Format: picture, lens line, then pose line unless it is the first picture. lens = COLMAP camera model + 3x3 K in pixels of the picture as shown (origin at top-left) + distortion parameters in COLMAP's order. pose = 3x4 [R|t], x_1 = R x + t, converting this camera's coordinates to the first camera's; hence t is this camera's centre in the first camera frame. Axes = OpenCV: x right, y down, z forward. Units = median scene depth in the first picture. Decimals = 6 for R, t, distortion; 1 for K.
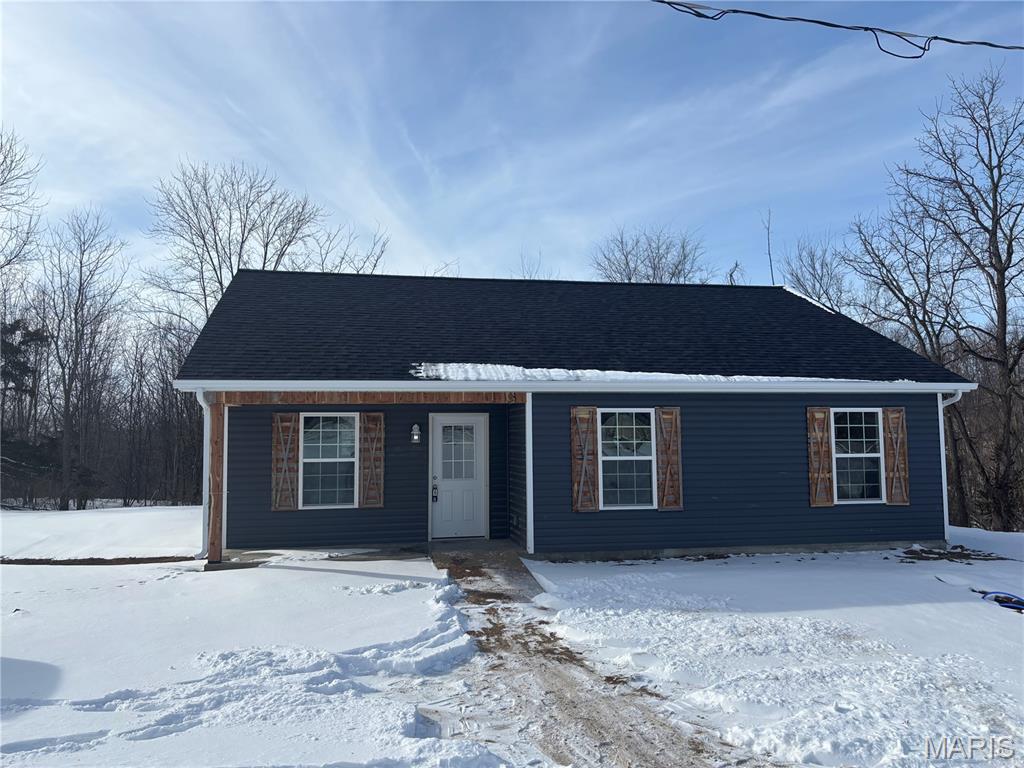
lens RADIAL K [[775.9, 0, 507.7], [0, 775.9, 379.1], [0, 0, 1]] dist [0.043499, -0.042432]
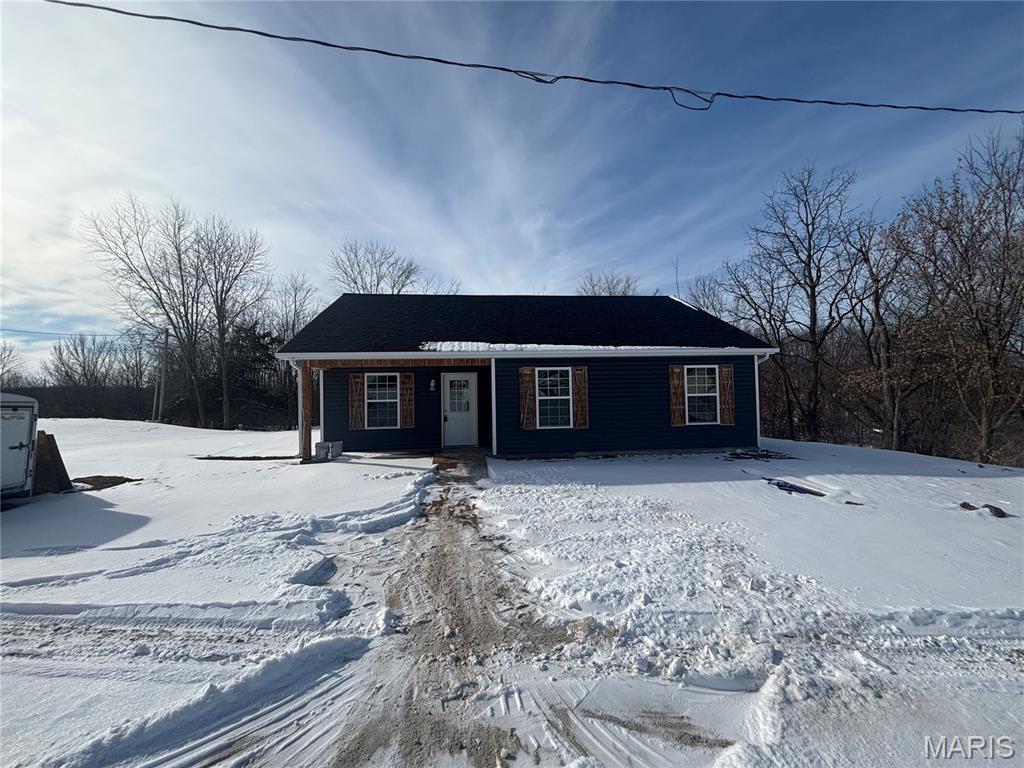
lens RADIAL K [[415.1, 0, 514.0], [0, 415.1, 380.1], [0, 0, 1]] dist [-0.000489, -0.000401]
pose [[0.996246, -0.013165, -0.085562, 0.152120], [0.016749, 0.999006, 0.041308, 0.028835], [0.084933, -0.042586, 0.995476, 0.129946]]
